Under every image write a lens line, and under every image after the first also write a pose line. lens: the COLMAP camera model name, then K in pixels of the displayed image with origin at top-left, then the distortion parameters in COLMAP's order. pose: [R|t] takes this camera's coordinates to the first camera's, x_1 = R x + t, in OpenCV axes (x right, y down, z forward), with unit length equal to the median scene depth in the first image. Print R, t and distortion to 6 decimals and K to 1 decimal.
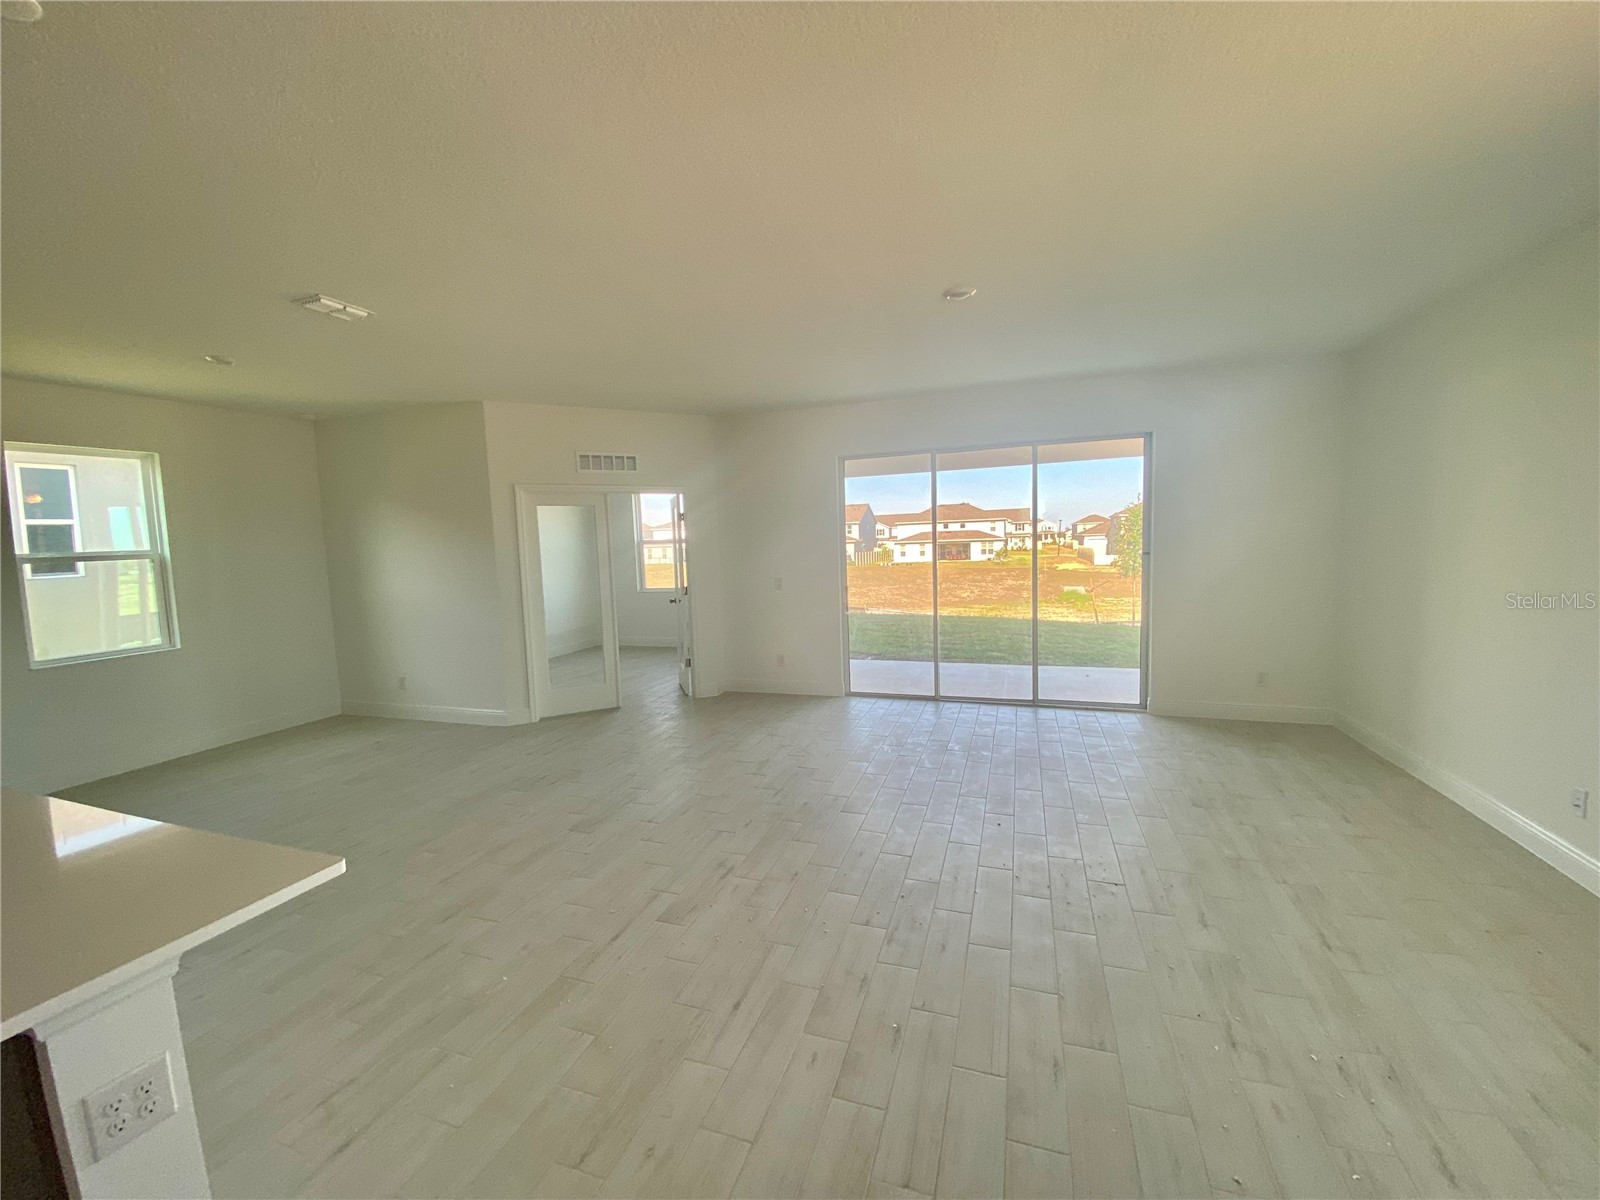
lens RADIAL K [[641.9, 0, 796.9], [0, 641.9, 594.5], [0, 0, 1]] dist [0.020772, -0.000123]
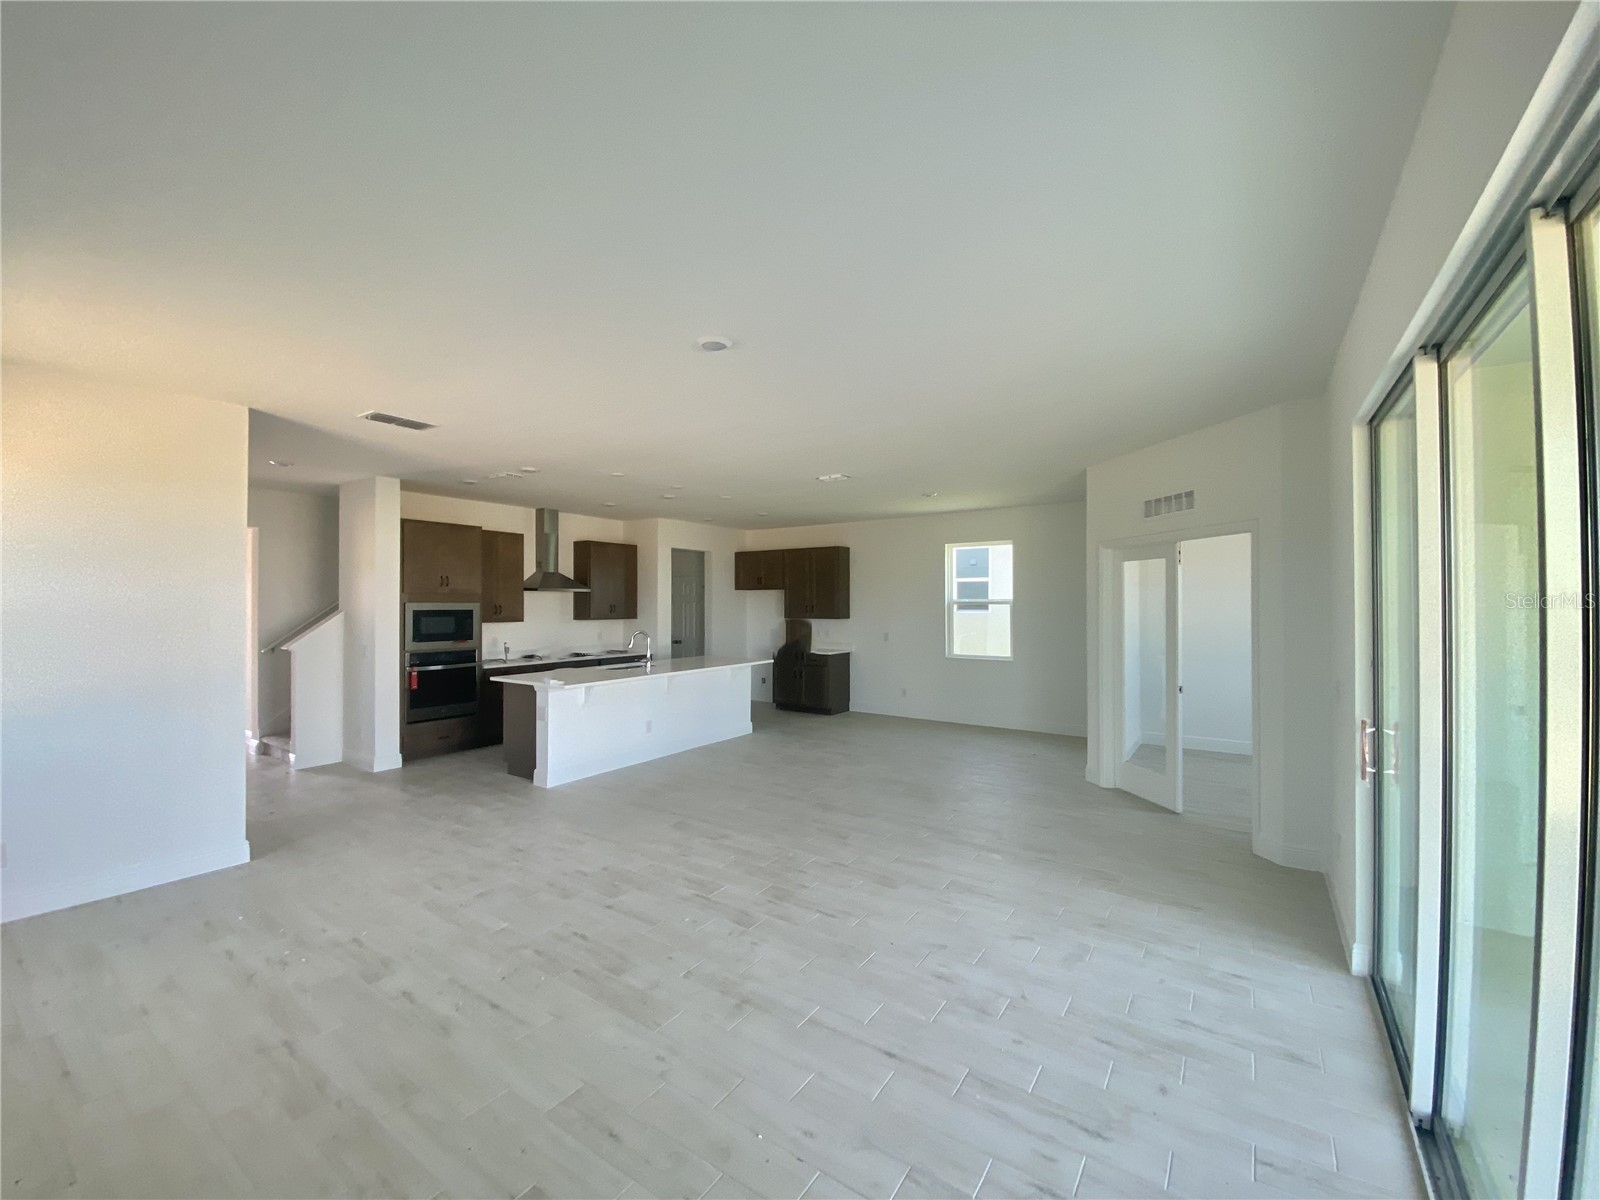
lens RADIAL K [[641.9, 0, 806.4], [0, 641.9, 606.9], [0, 0, 1]] dist [0.020772, -0.000123]
pose [[-0.242226, 0.039971, -0.969396, 0.835067], [-0.074498, 0.995435, 0.059660, -0.124222], [0.967355, 0.086670, -0.238143, 1.039582]]
